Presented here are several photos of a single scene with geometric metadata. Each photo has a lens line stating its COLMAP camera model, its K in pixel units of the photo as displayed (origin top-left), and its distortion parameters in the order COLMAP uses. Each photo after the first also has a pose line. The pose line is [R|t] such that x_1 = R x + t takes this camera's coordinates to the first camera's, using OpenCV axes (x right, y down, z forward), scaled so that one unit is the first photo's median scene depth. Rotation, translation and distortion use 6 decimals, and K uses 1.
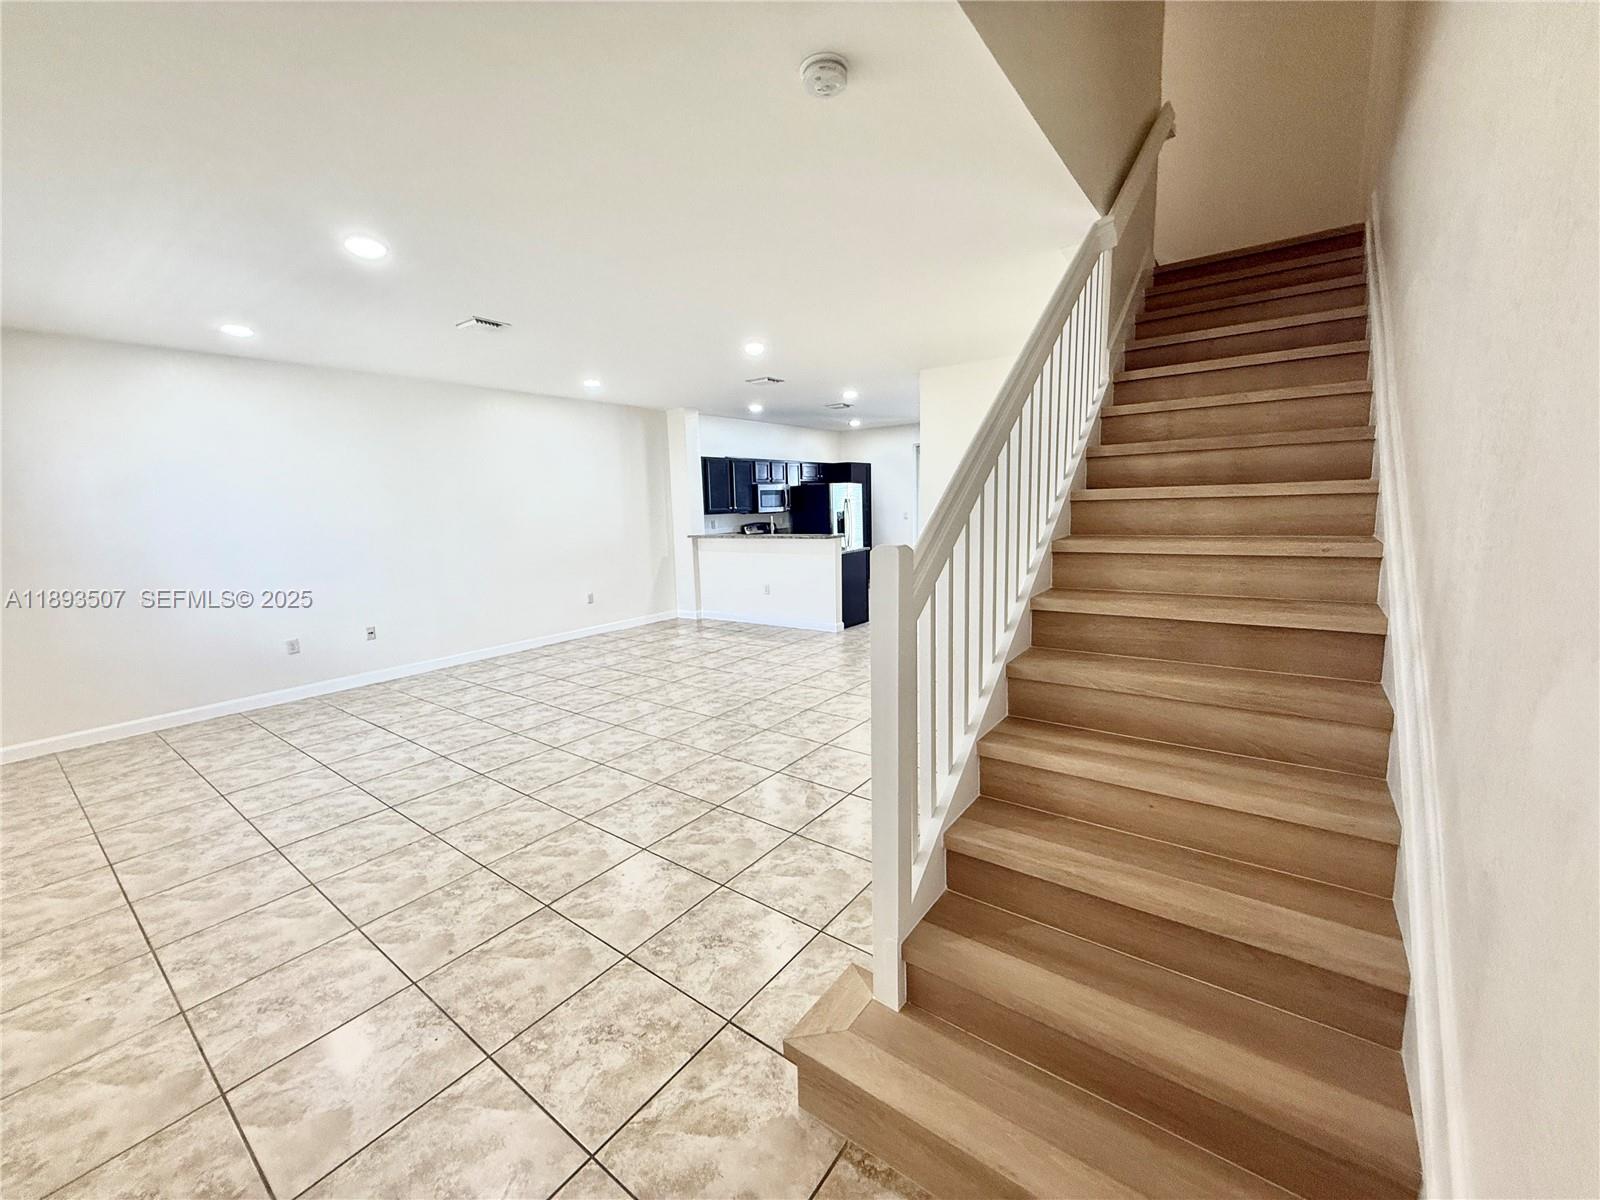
lens RADIAL K [[635.9, 0, 797.5], [0, 635.9, 598.9], [0, 0, 1]] dist [0.003871, -0.000119]
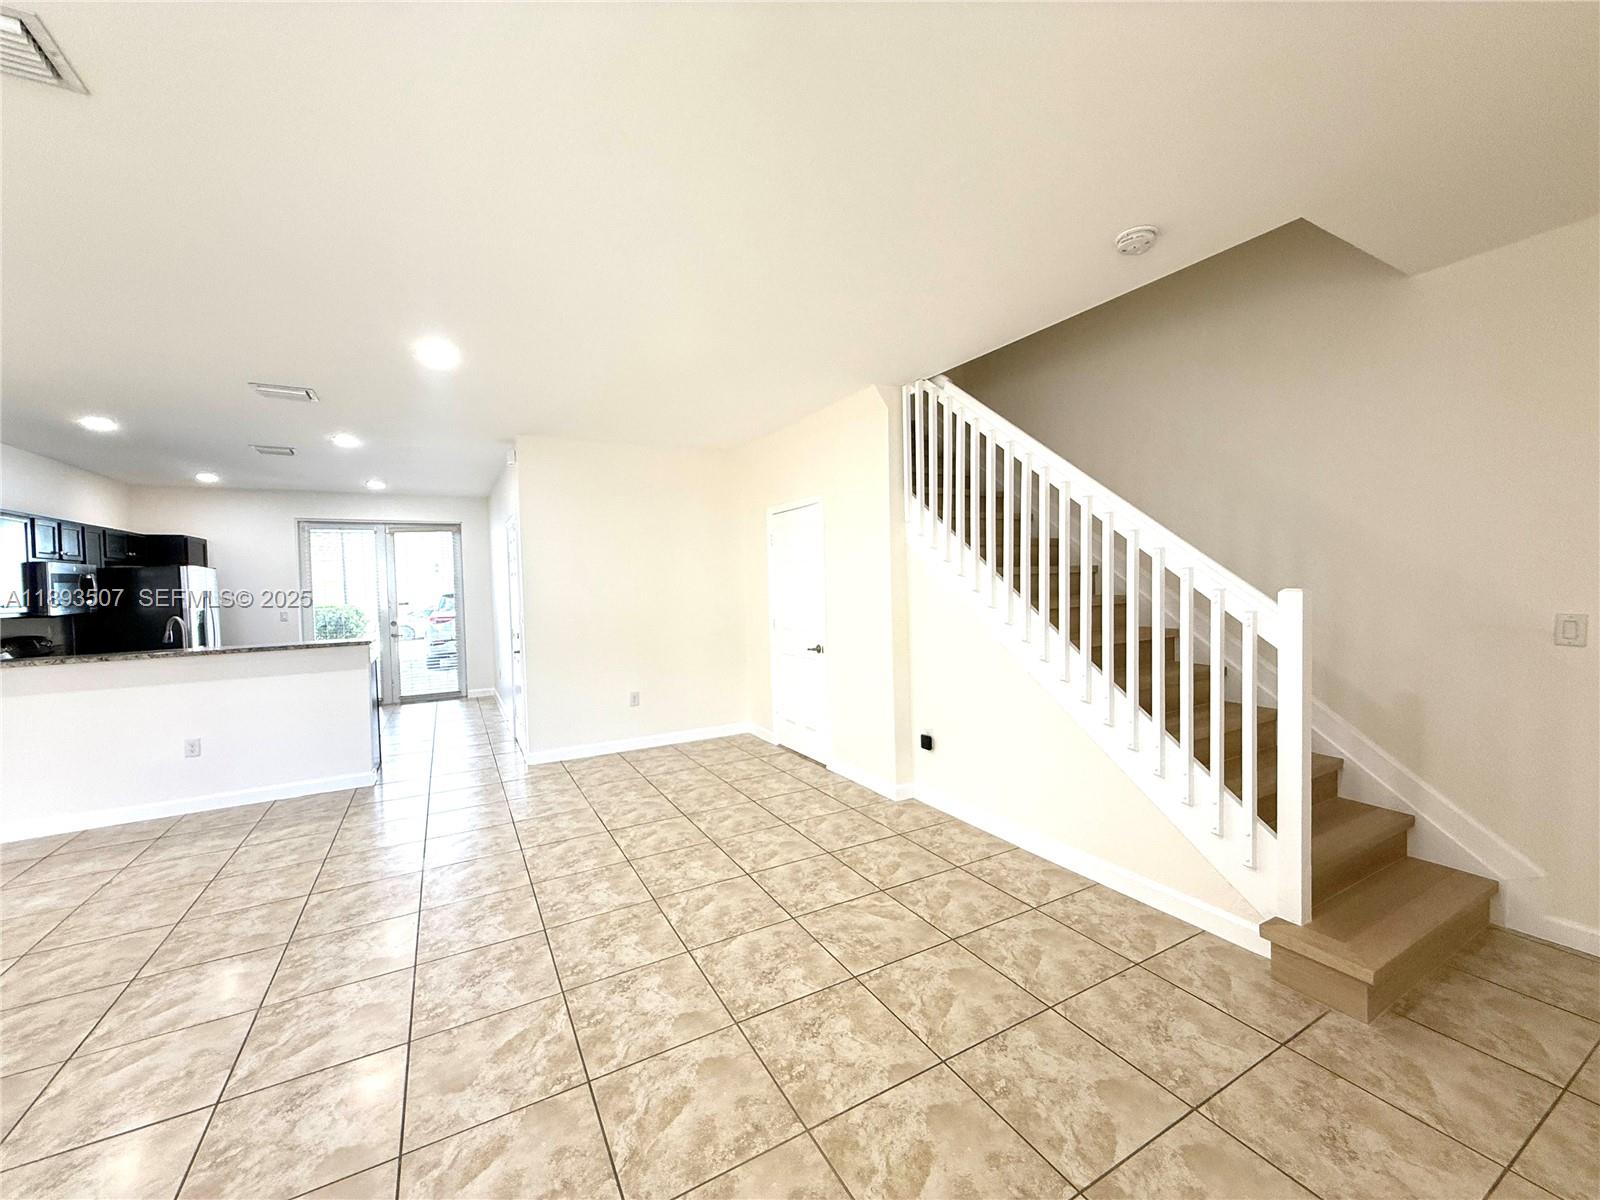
lens RADIAL K [[635.9, 0, 795.2], [0, 635.9, 607.5], [0, 0, 1]] dist [0.003871, -0.000119]
pose [[0.408942, -0.016744, 0.912407, -0.637498], [0.150861, 0.987315, -0.049497, -0.054598], [-0.900004, 0.157888, 0.406281, 0.543994]]
